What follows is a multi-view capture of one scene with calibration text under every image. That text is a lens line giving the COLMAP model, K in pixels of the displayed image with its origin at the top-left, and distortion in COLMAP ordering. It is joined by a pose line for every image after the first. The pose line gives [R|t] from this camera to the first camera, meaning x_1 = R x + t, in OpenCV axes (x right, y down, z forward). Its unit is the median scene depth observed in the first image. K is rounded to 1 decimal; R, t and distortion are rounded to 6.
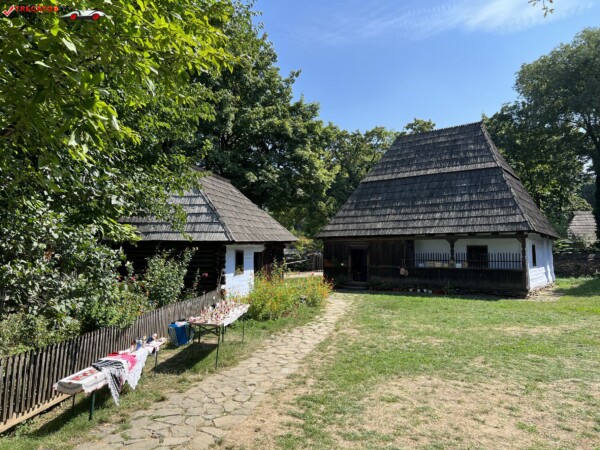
lens RADIAL K [[447.7, 0, 294.5], [0, 447.7, 221.4], [0, 0, 1]] dist [0.063131, -0.081331]
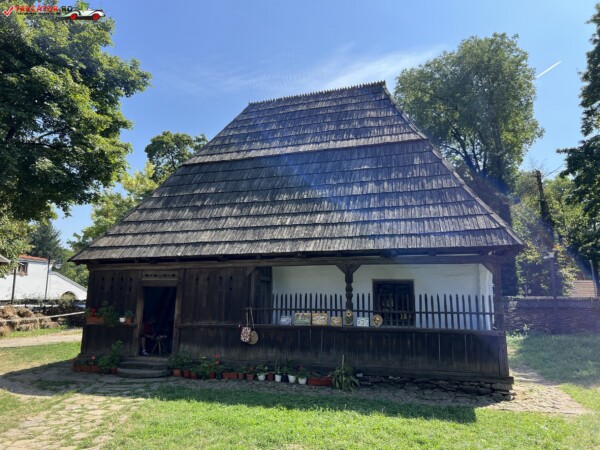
lens RADIAL K [[447.7, 0, 294.5], [0, 447.7, 221.4], [0, 0, 1]] dist [0.063131, -0.081331]
pose [[0.950289, 0.061517, 0.305230, 0.133988], [-0.029756, 0.993744, -0.107641, 0.042311], [-0.309943, 0.093208, 0.946175, 0.515868]]
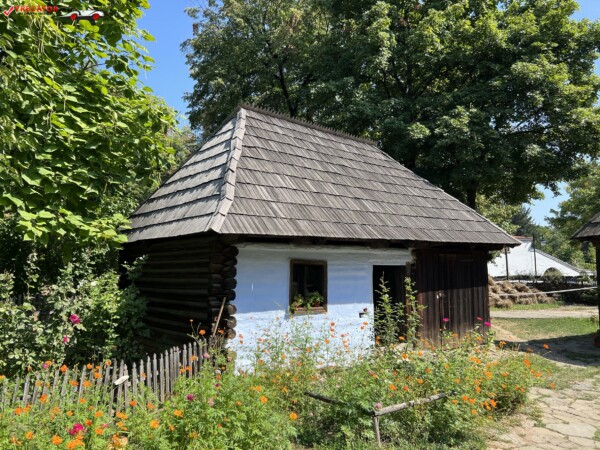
lens RADIAL K [[447.7, 0, 294.5], [0, 447.7, 221.4], [0, 0, 1]] dist [0.063131, -0.081331]
pose [[0.802847, -0.061749, -0.592979, 0.104053], [0.033819, 0.997737, -0.058110, 0.038955], [0.595226, 0.026599, 0.803118, 0.471260]]
